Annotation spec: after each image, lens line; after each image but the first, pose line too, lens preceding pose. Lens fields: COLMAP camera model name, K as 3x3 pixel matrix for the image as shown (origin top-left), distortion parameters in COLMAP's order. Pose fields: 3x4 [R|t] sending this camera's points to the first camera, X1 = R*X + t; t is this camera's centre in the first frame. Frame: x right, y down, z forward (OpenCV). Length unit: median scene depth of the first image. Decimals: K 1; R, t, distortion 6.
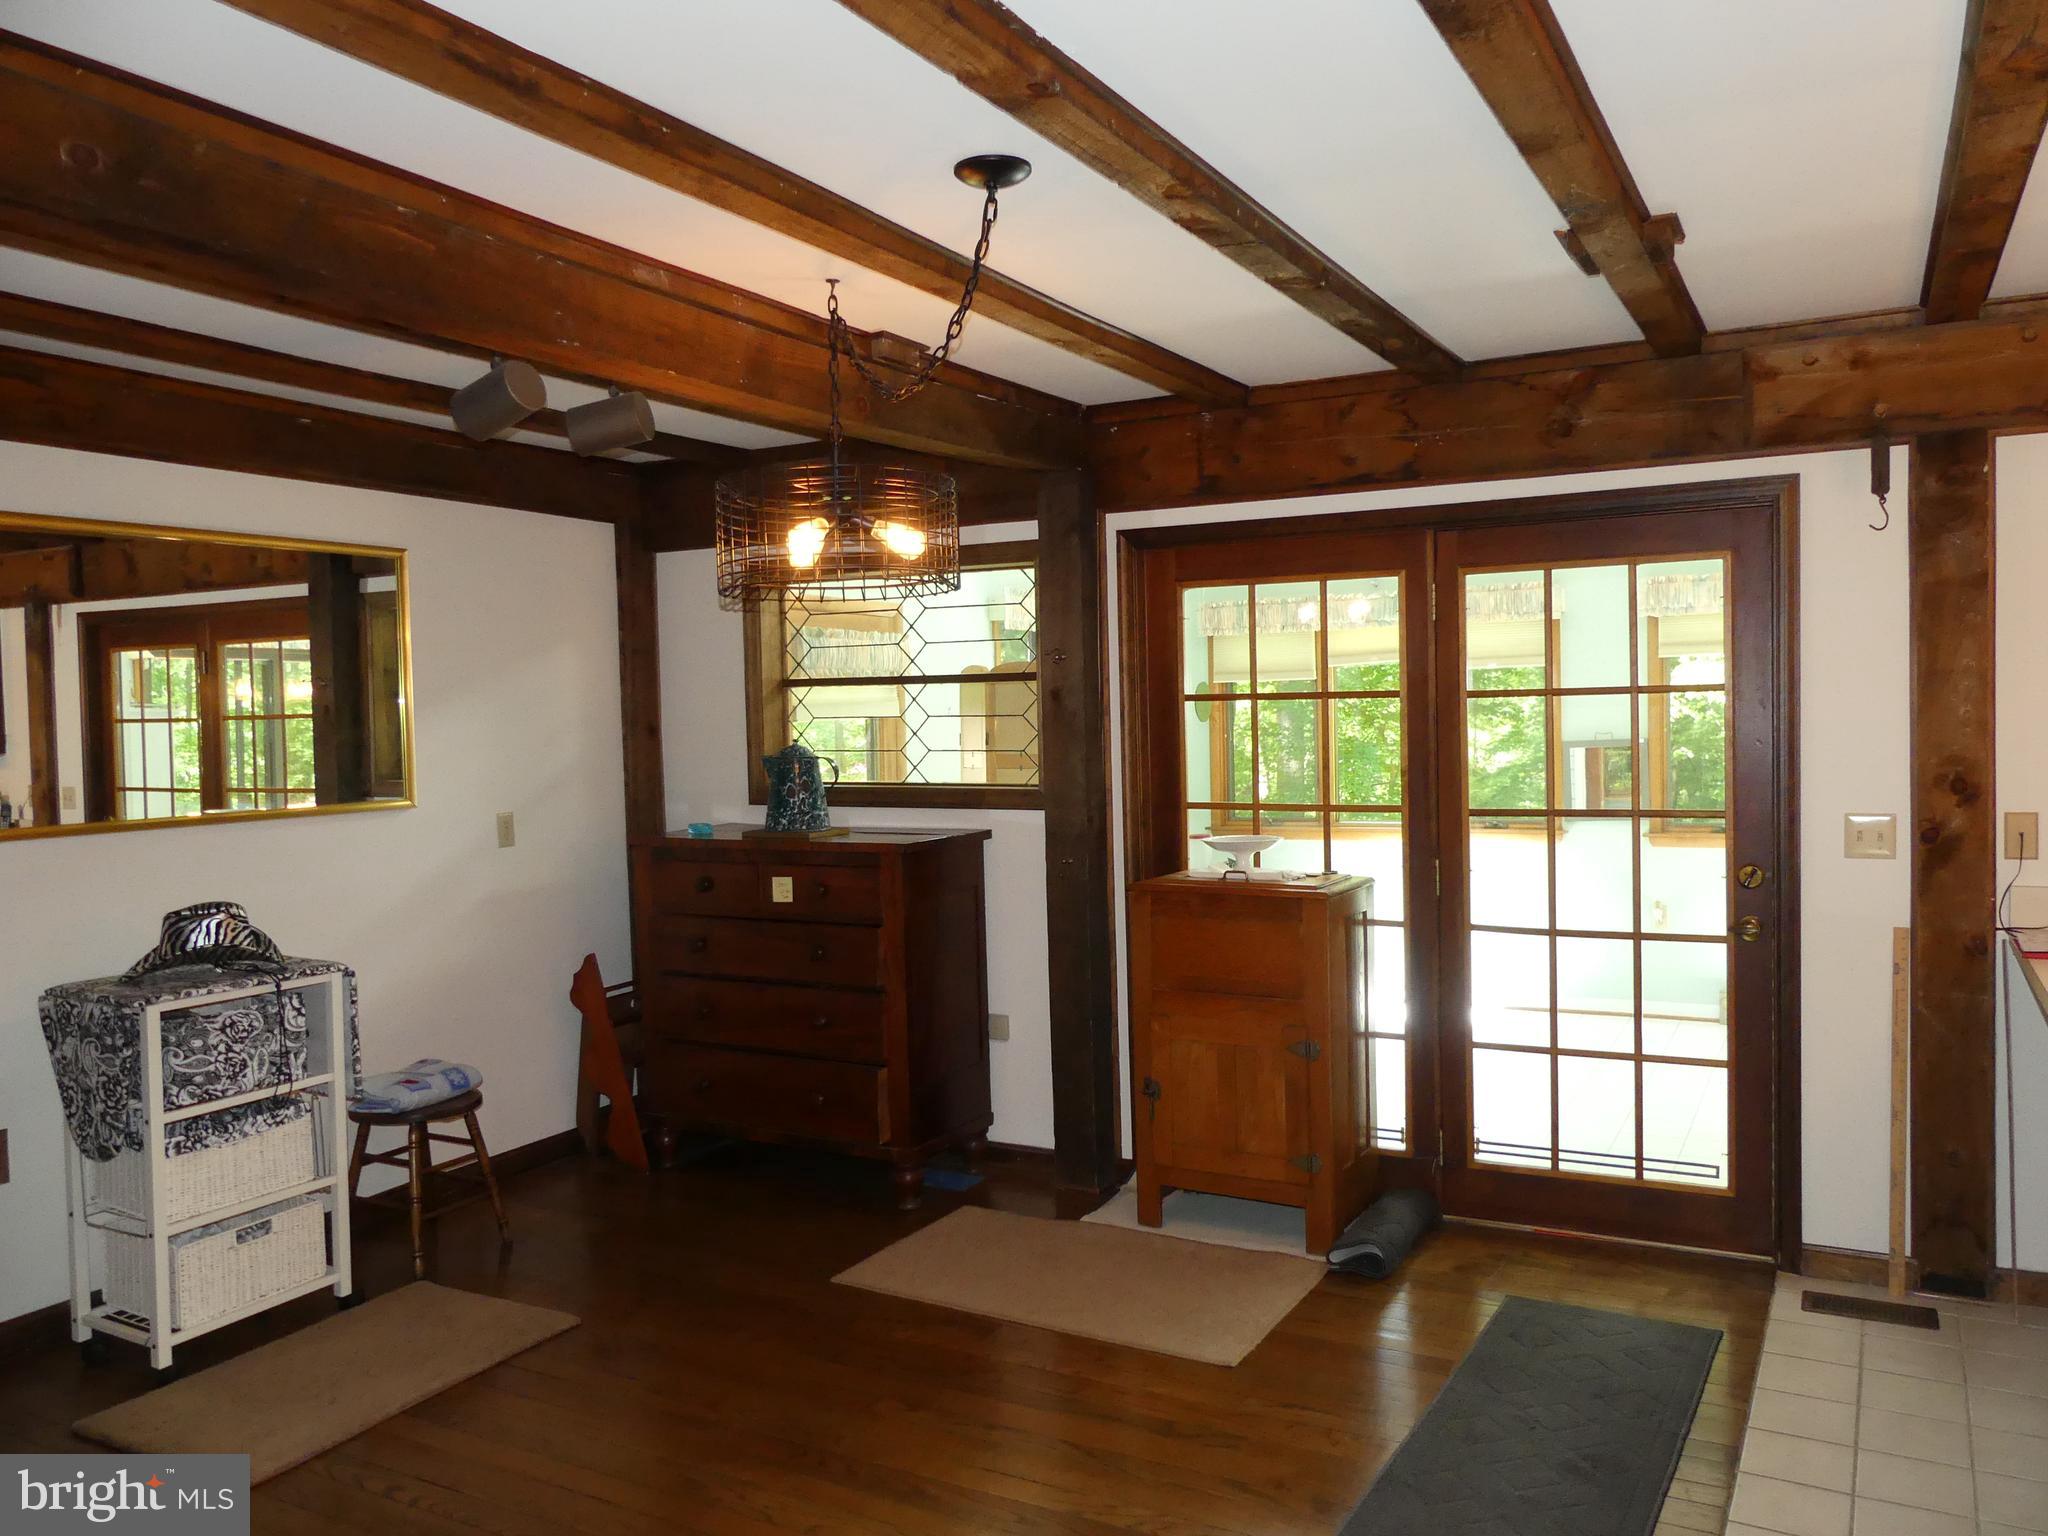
lens RADIAL K [[1541.0, 0, 1035.6], [0, 1541.0, 746.3], [0, 0, 1]] dist [-0.042649, 0.047487]
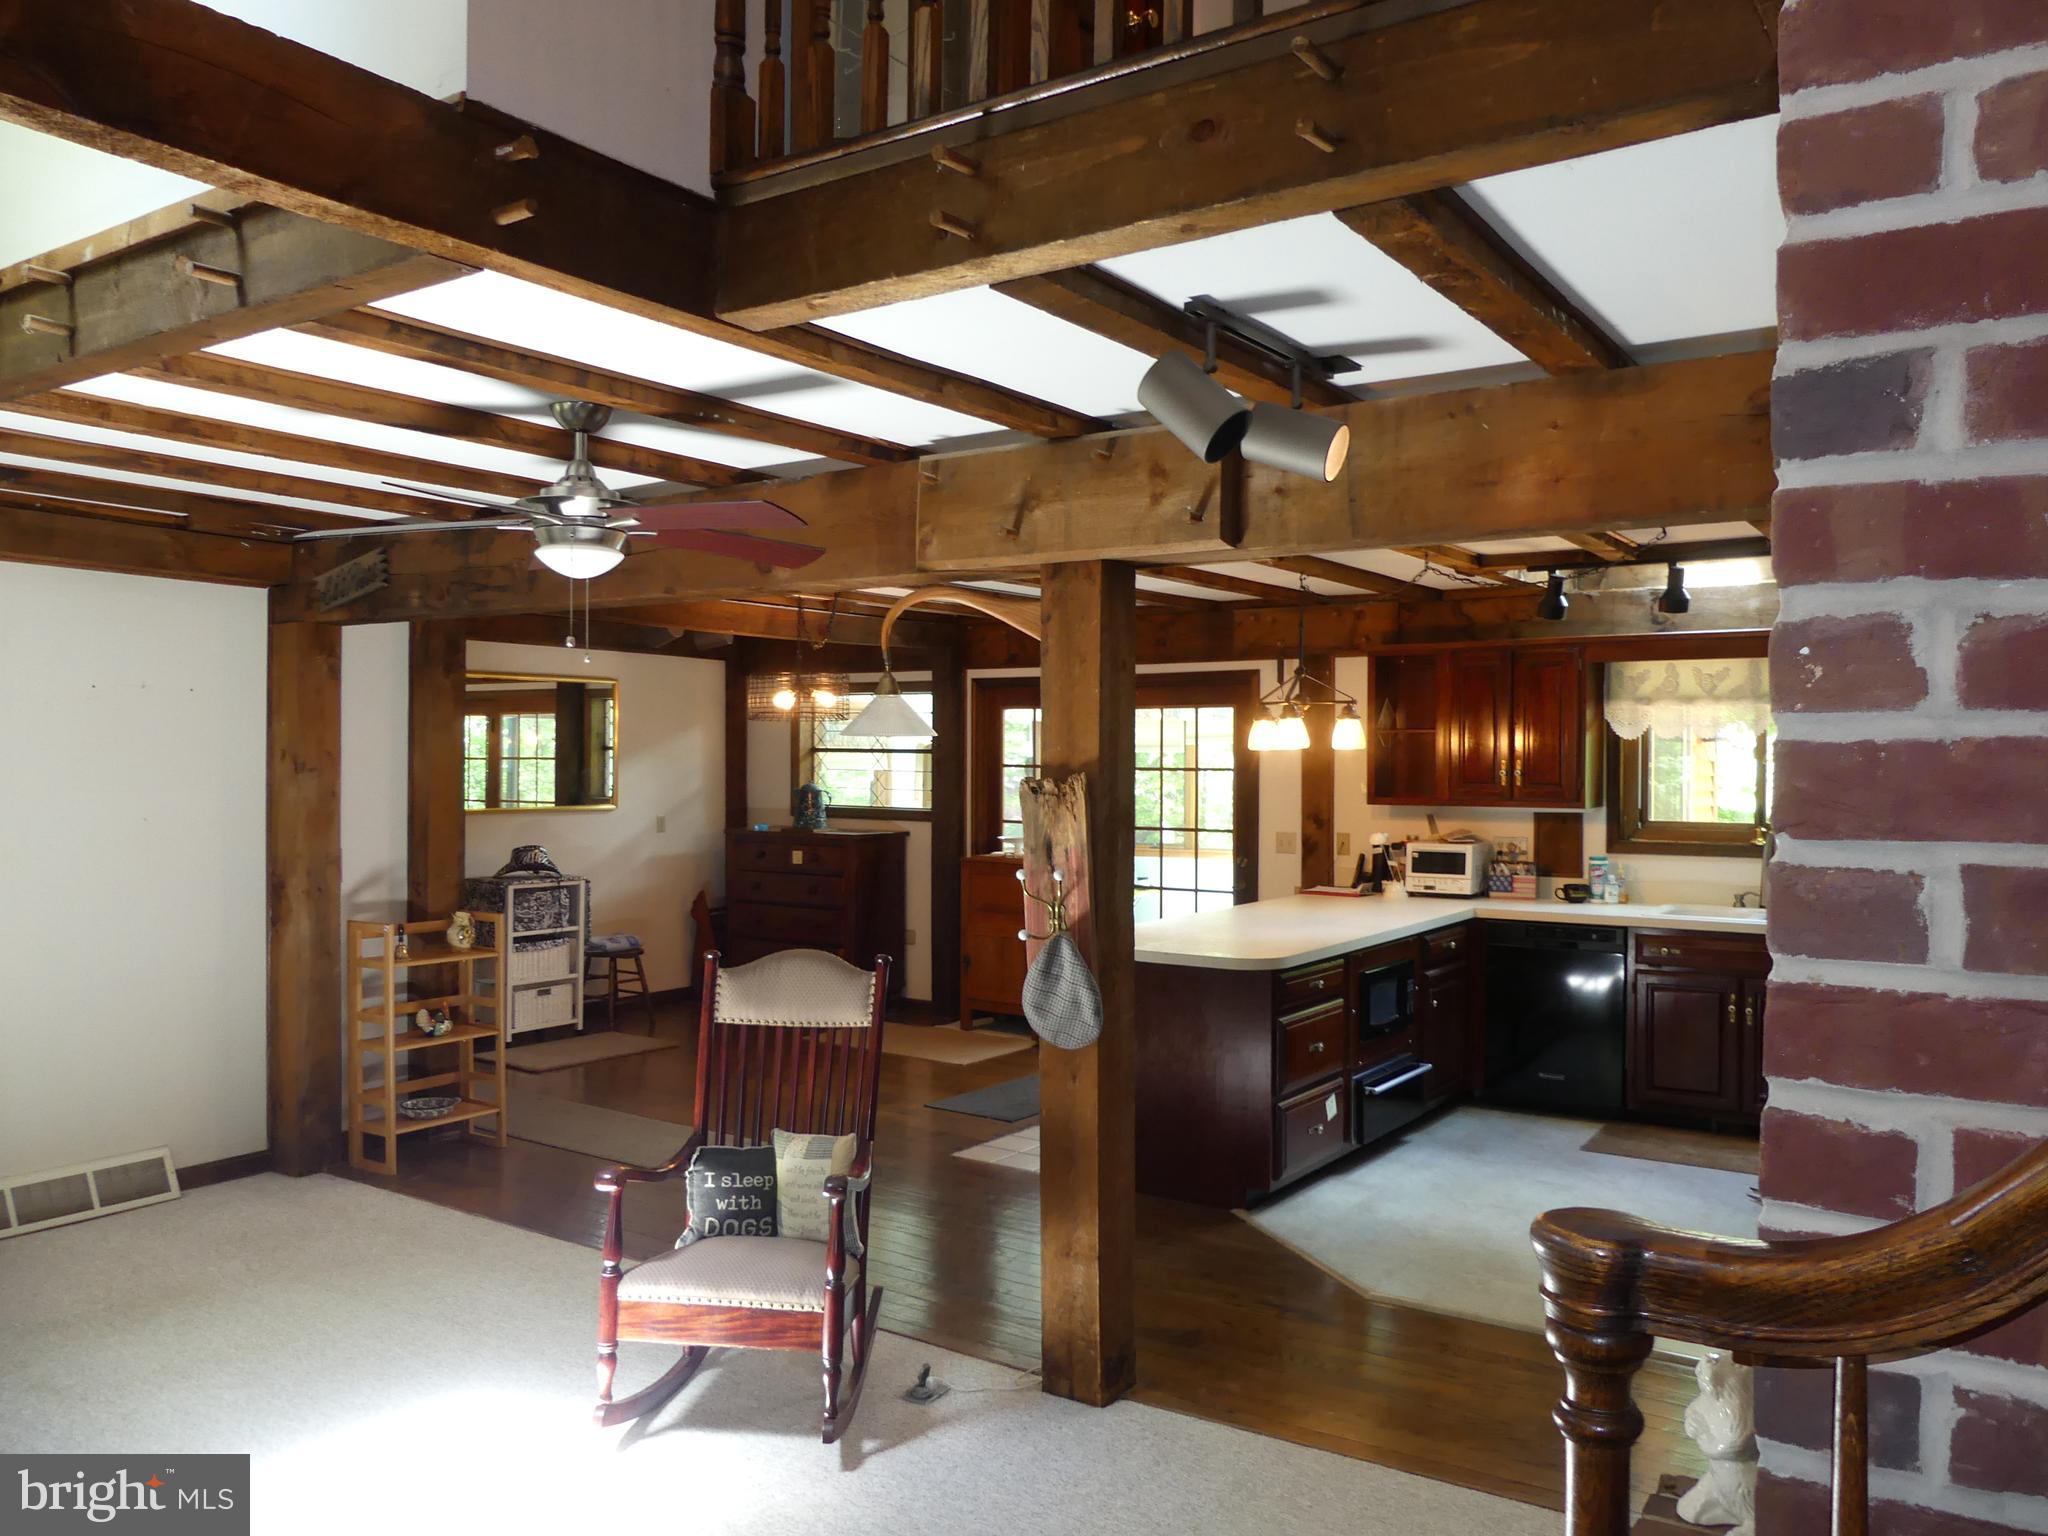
lens RADIAL K [[1541.0, 0, 1020.5], [0, 1541.0, 766.3], [0, 0, 1]] dist [-0.042649, 0.047487]
pose [[0.993406, 0.029950, -0.110673, 0.358001], [-0.031719, 0.999395, -0.014264, -0.004345], [0.110178, 0.017680, 0.993755, -0.988805]]
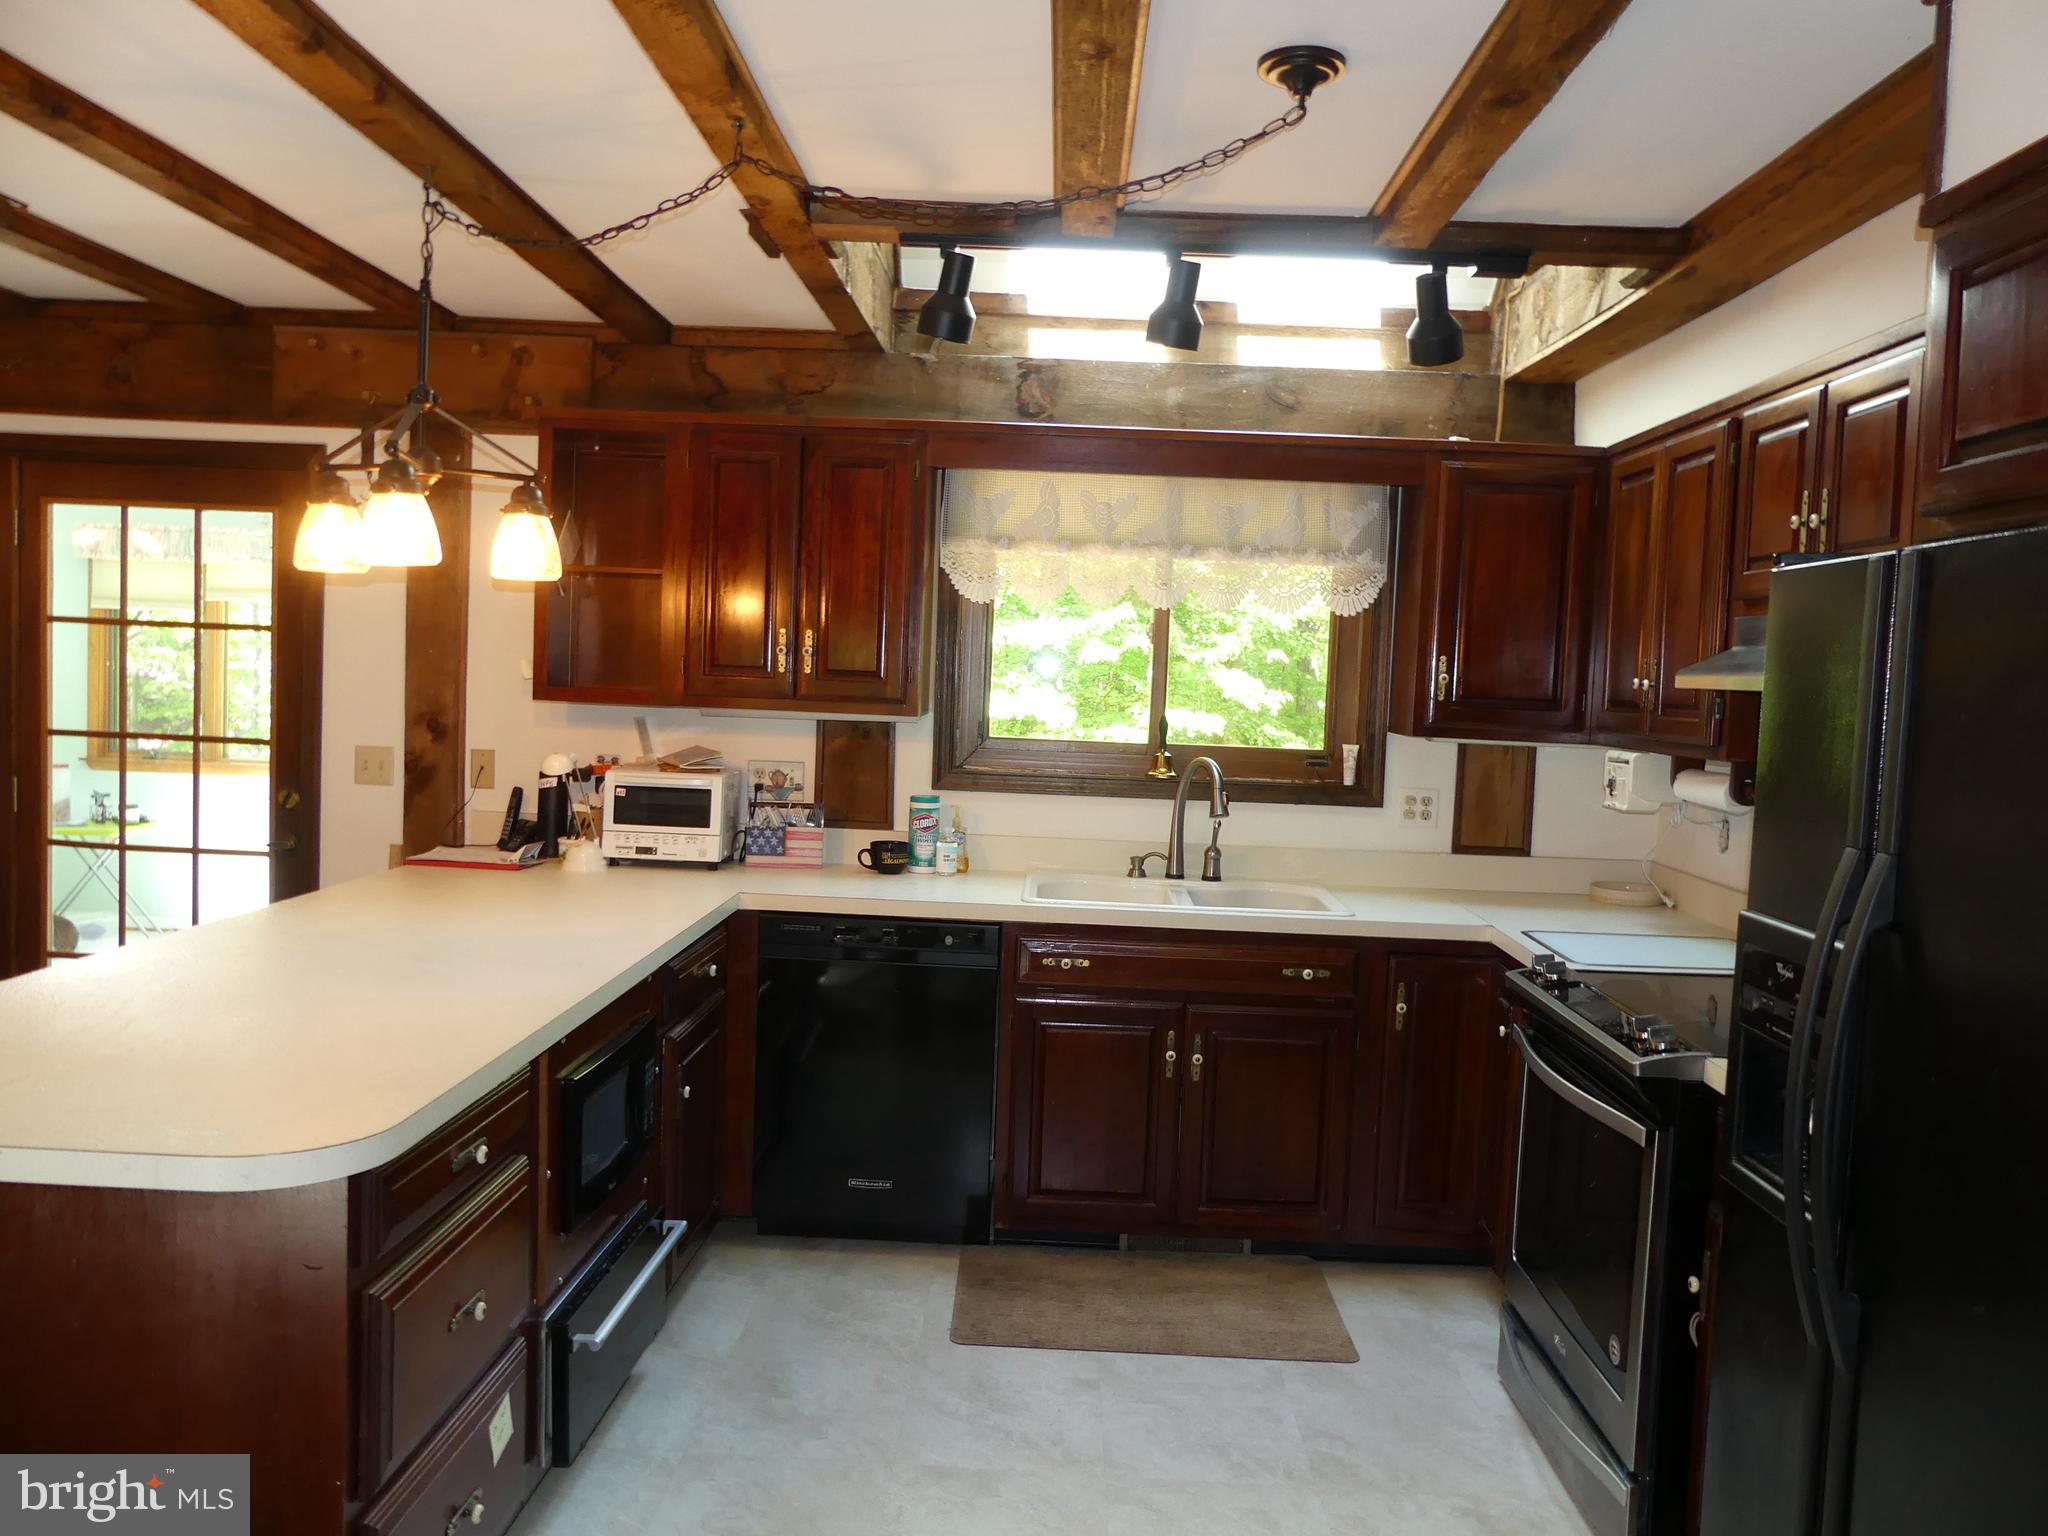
lens RADIAL K [[1541.0, 0, 1003.3], [0, 1541.0, 795.6], [0, 0, 1]] dist [-0.042649, 0.047487]
pose [[0.895589, 0.031434, 0.443770, 0.395970], [-0.057530, 0.997308, 0.045462, 0.000666], [-0.441146, -0.066246, 0.894987, -0.221849]]
